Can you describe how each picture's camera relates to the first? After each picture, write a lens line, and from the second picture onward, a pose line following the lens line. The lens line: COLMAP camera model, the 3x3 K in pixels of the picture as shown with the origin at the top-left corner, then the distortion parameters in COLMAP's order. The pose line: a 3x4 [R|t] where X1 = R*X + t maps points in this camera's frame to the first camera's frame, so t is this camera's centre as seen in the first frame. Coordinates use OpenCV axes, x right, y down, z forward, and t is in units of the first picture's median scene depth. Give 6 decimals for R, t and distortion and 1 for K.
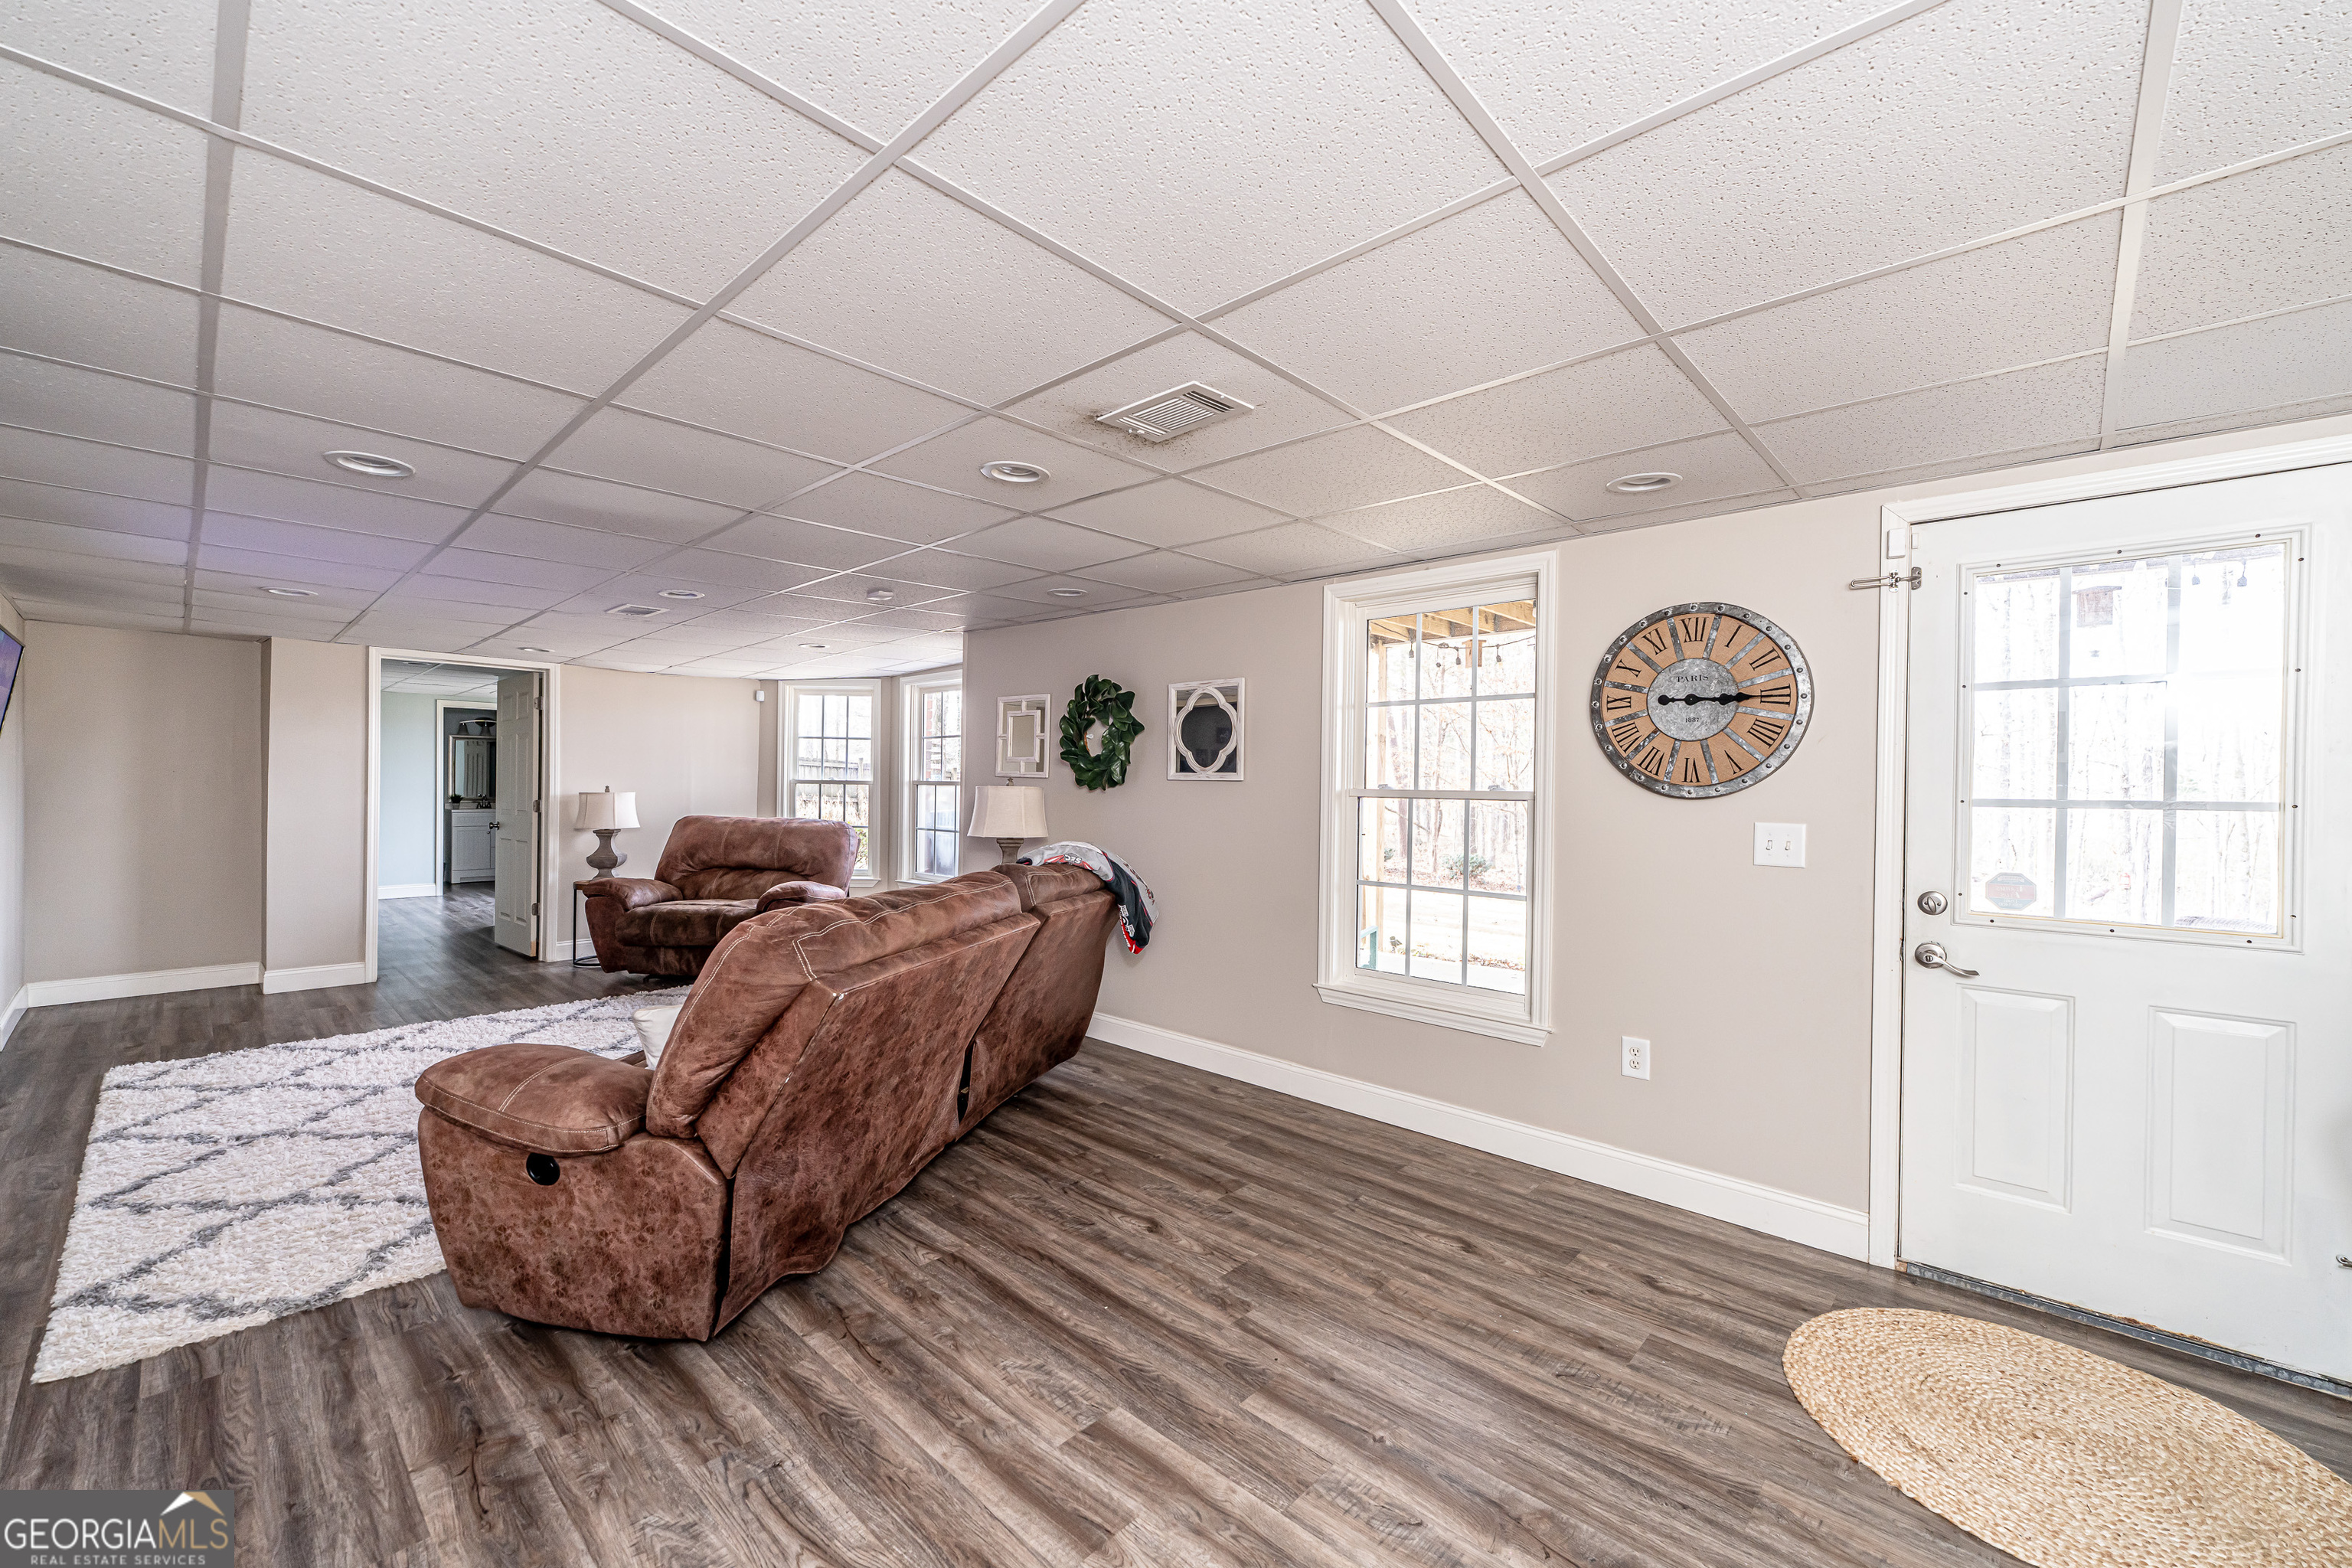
lens RADIAL K [[934.6, 0, 1171.5], [0, 934.6, 788.6], [0, 0, 1]] dist [-0.000128, 0.000179]
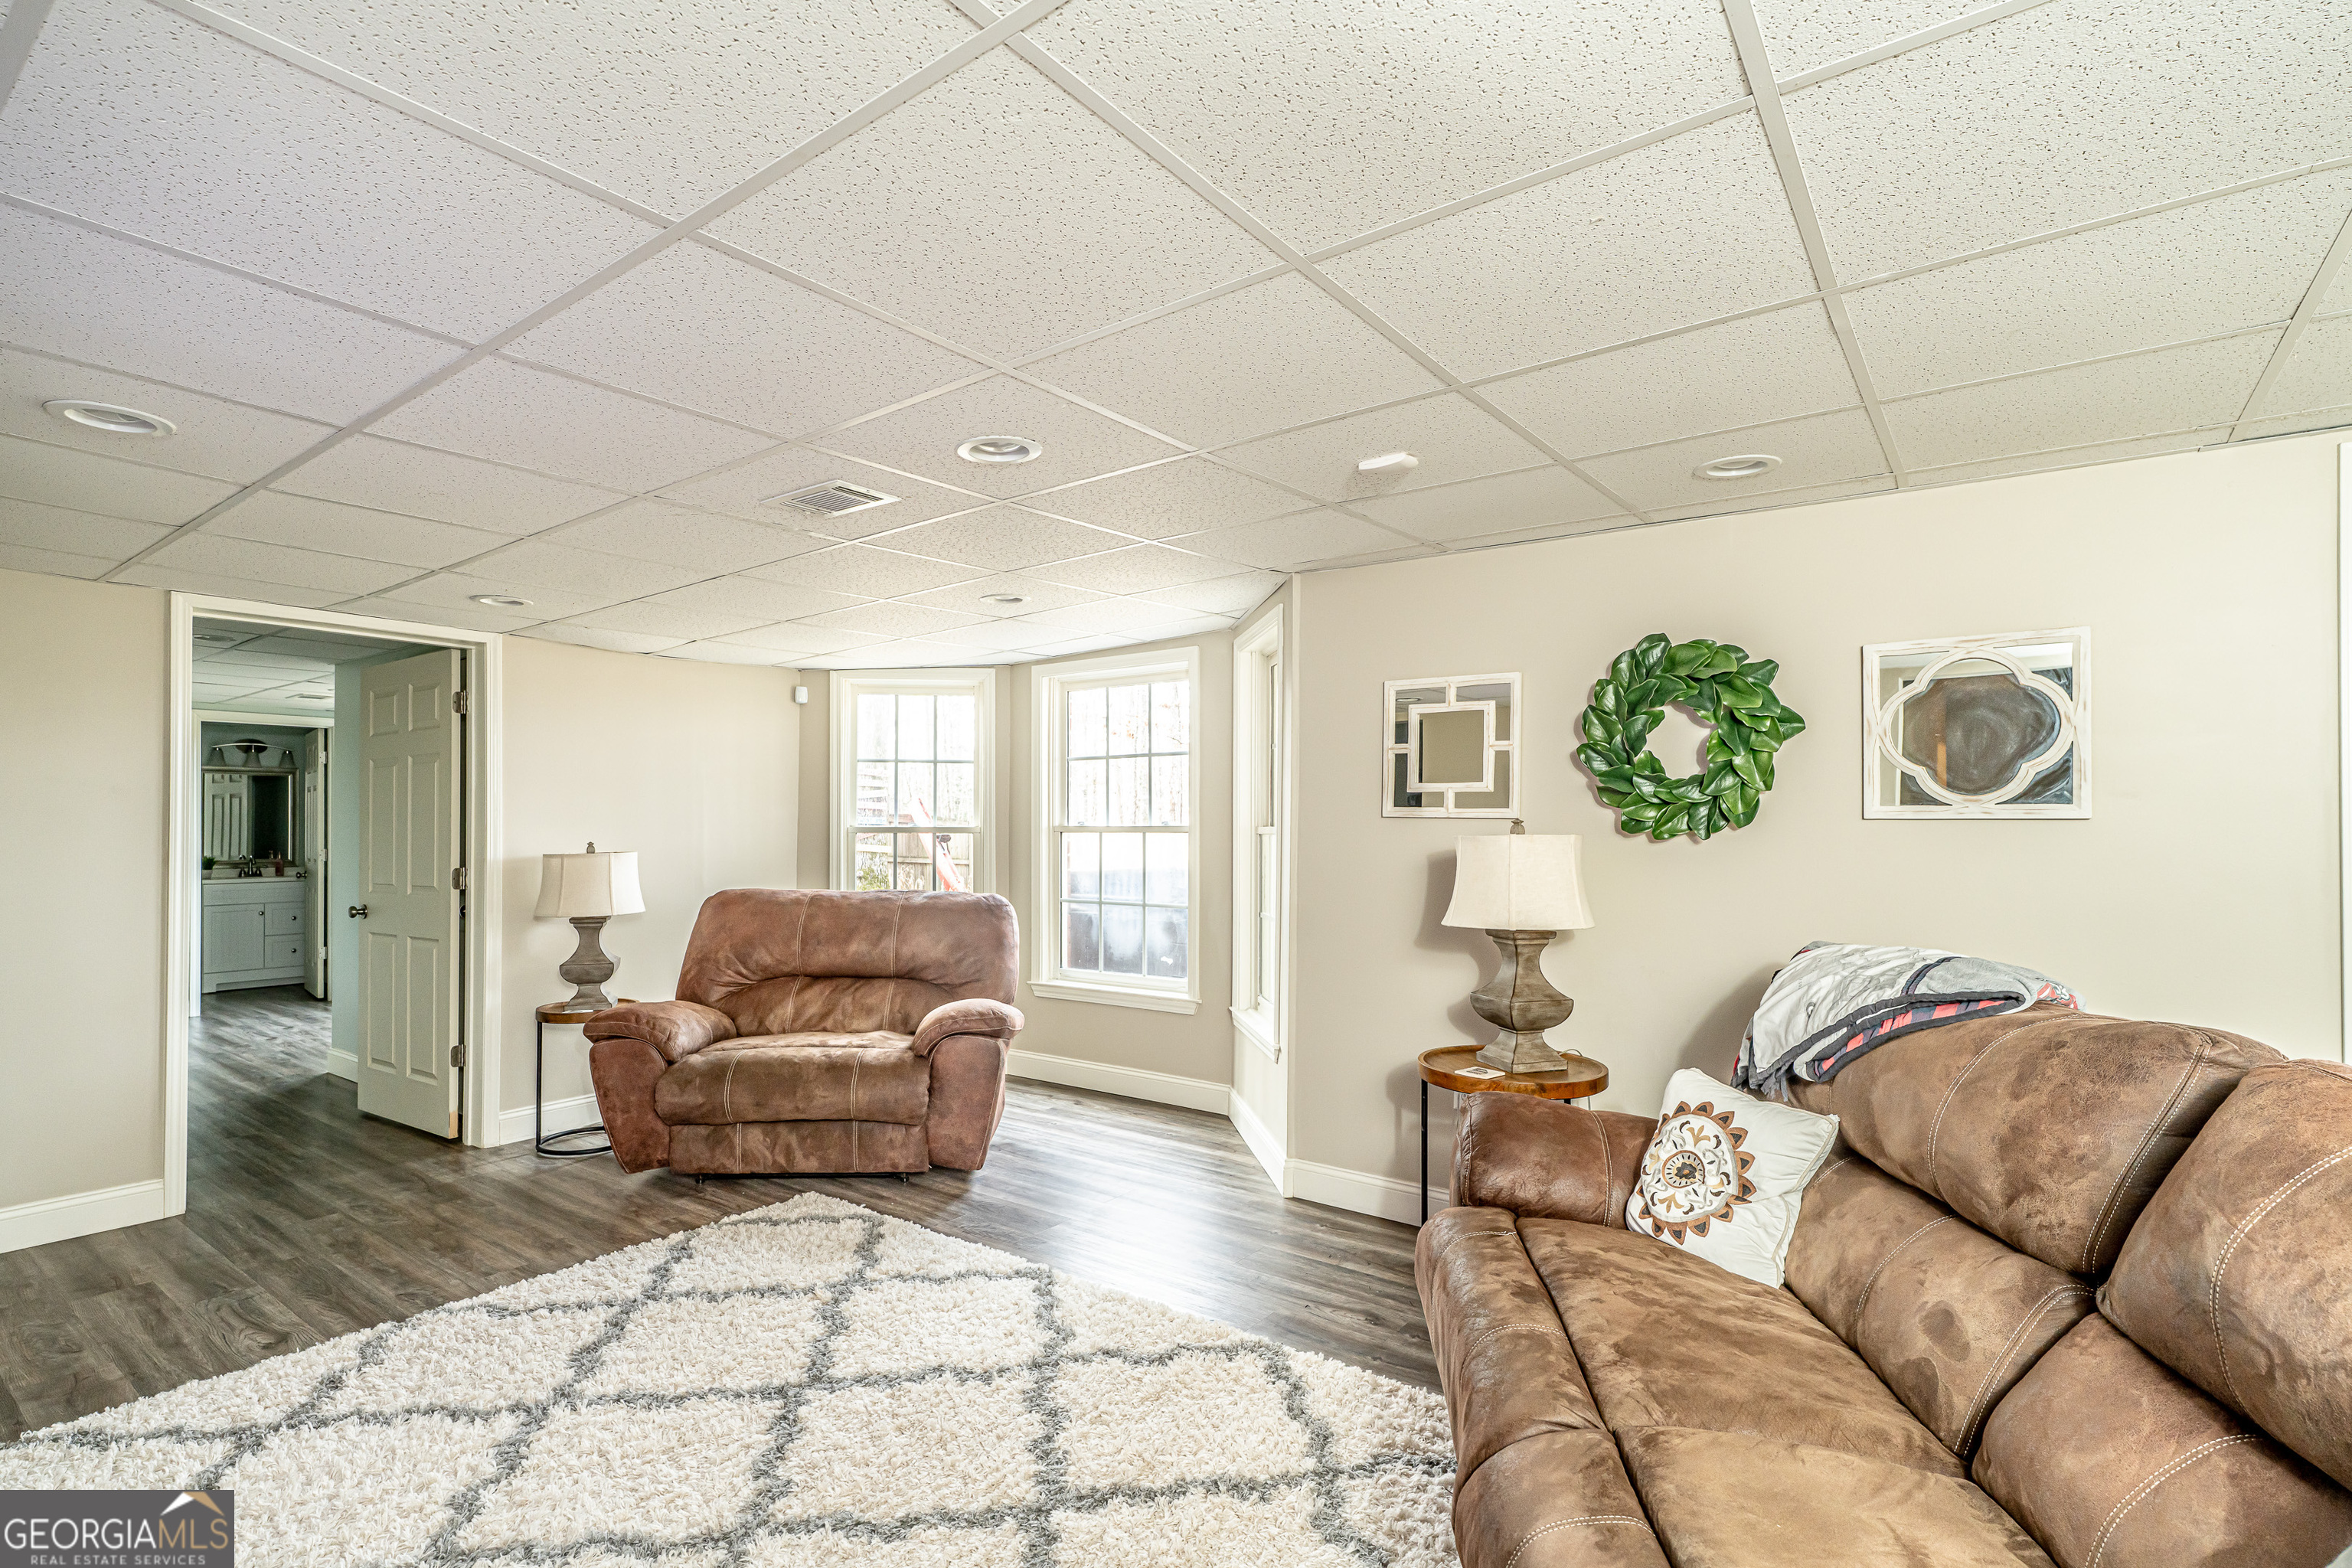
lens RADIAL K [[1104.2, 0, 1173.1], [0, 1104.2, 805.0], [0, 0, 1]] dist [-0.004389, 0.000889]
pose [[0.993253, -0.010392, 0.115504, -0.333597], [0.013157, 0.999644, -0.023198, -0.005208], [-0.115222, 0.024561, 0.993036, 0.280485]]
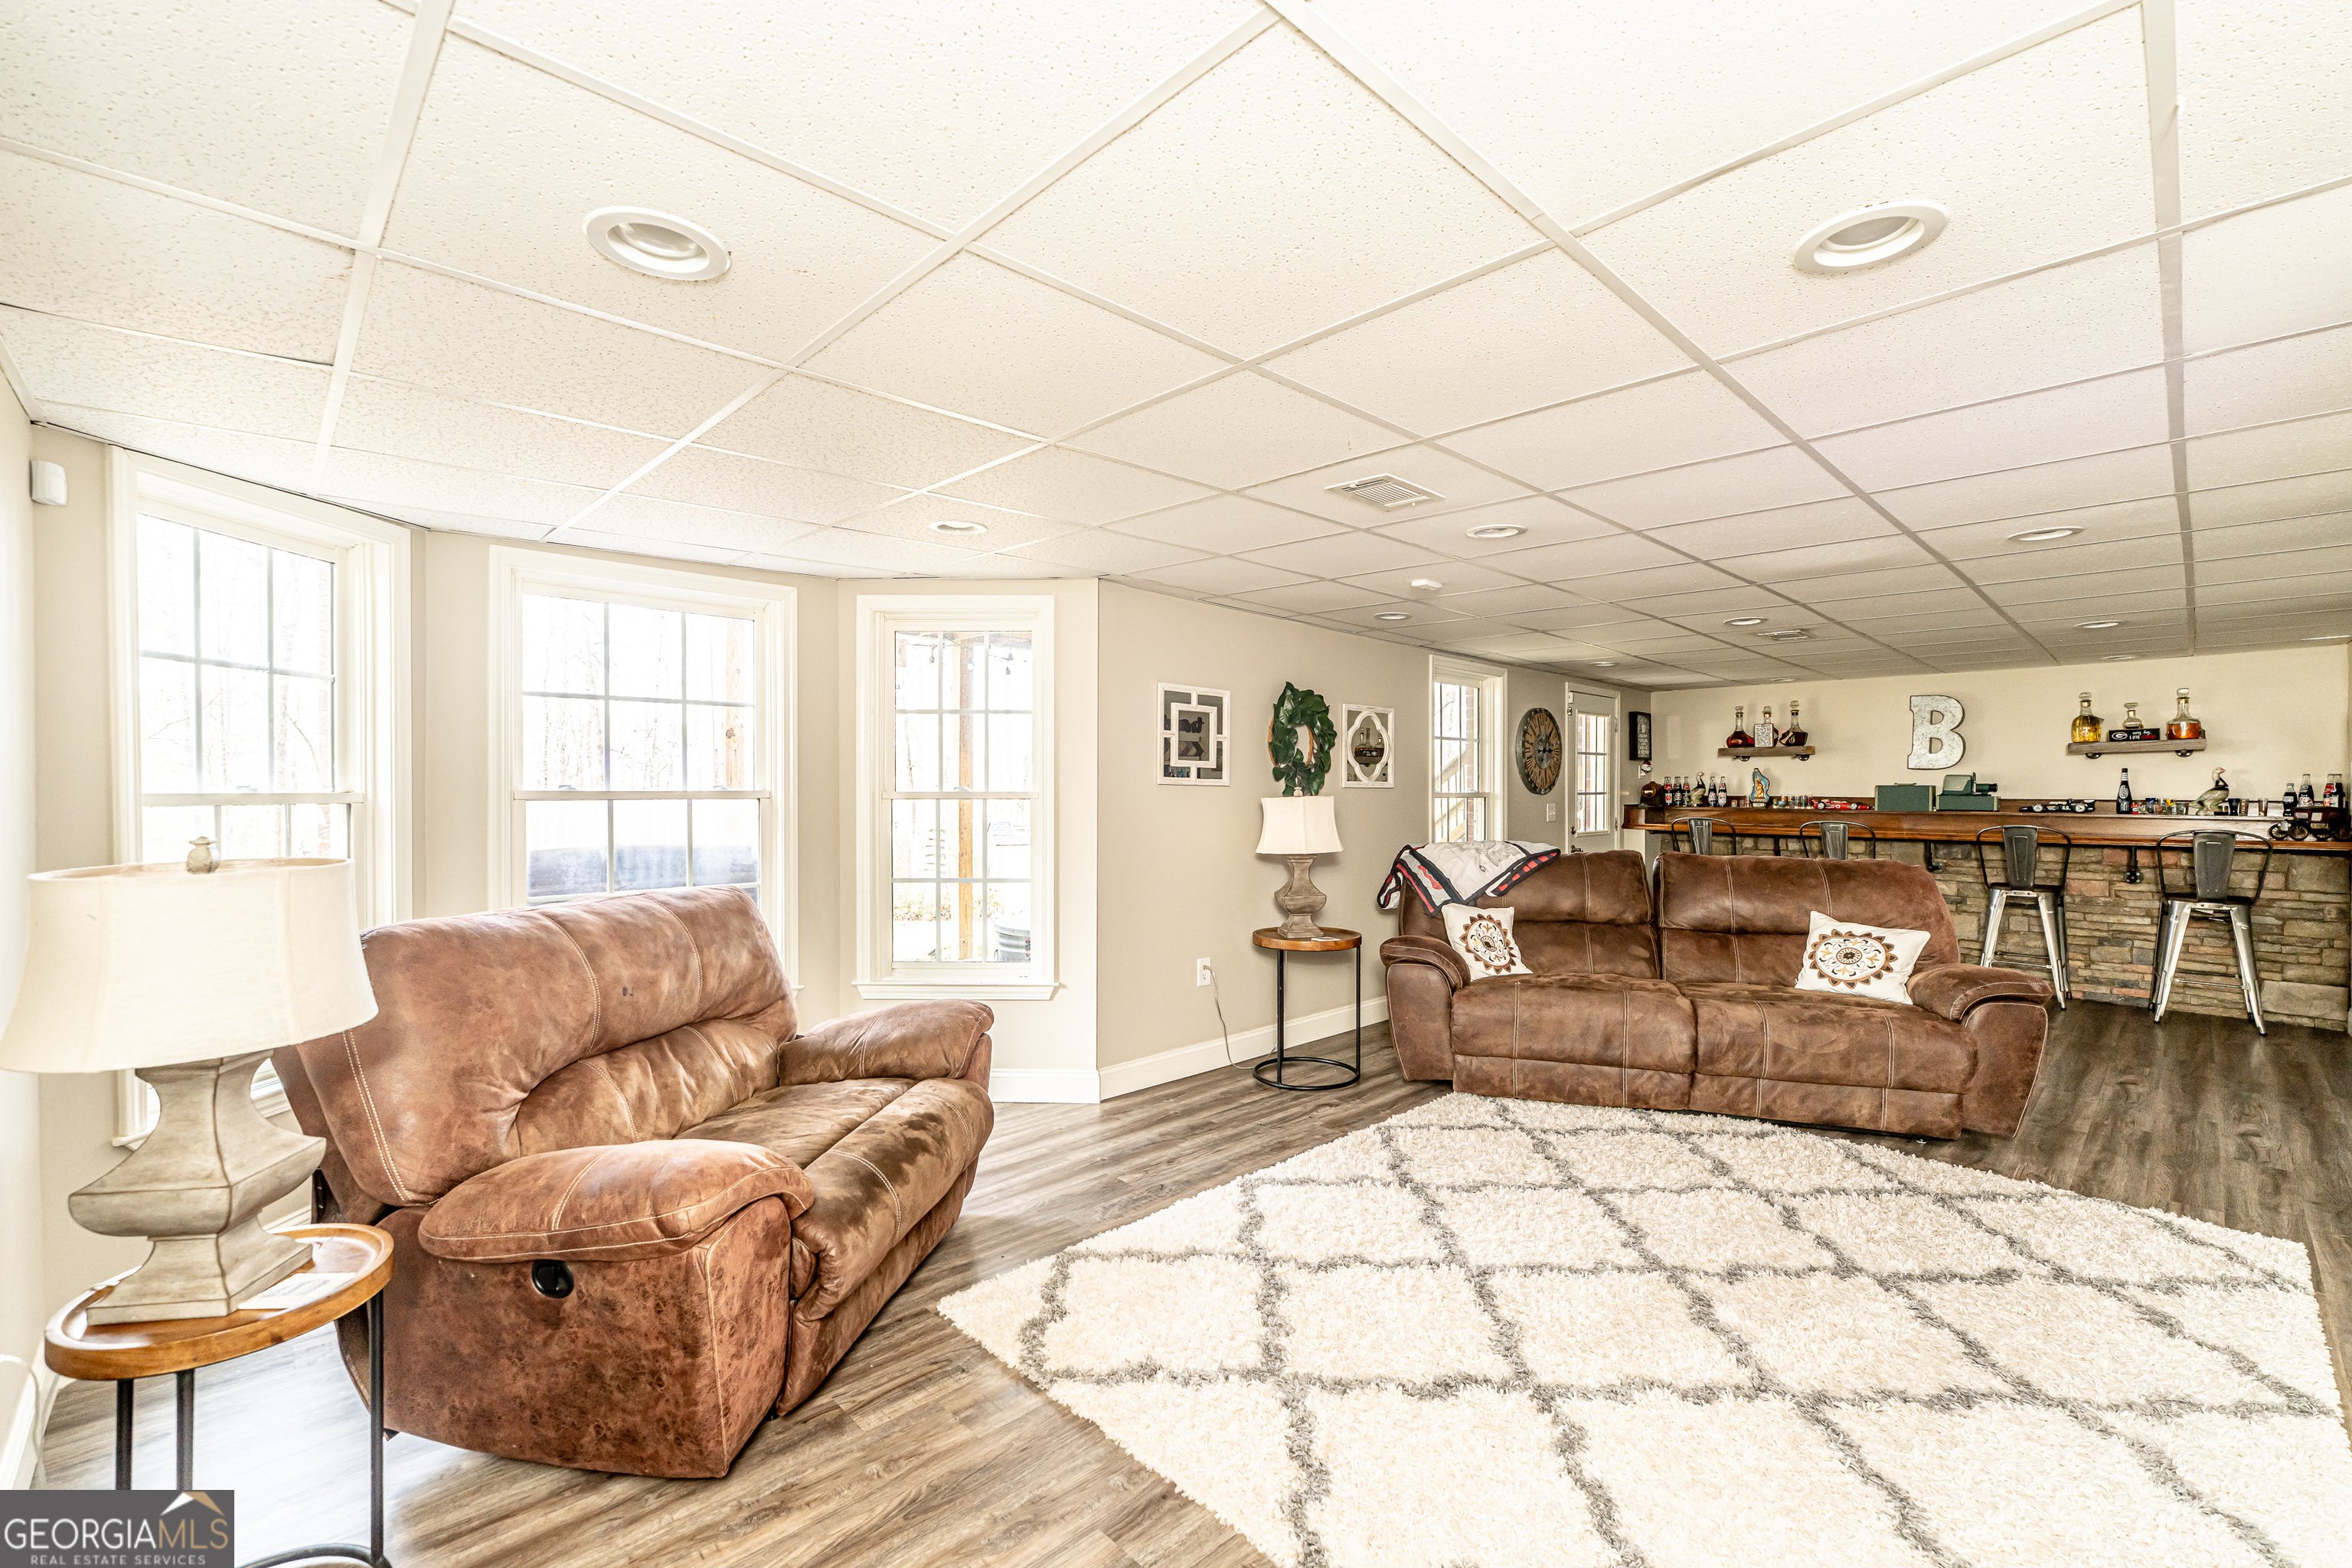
lens RADIAL K [[1000.9, 0, 1163.7], [0, 1000.9, 782.7], [0, 0, 1]] dist [-0.004437, 0.000396]
pose [[0.050498, -0.007993, 0.998692, -0.852835], [0.004654, 0.999959, 0.007767, -0.017450], [-0.998713, 0.004256, 0.050533, 0.801625]]
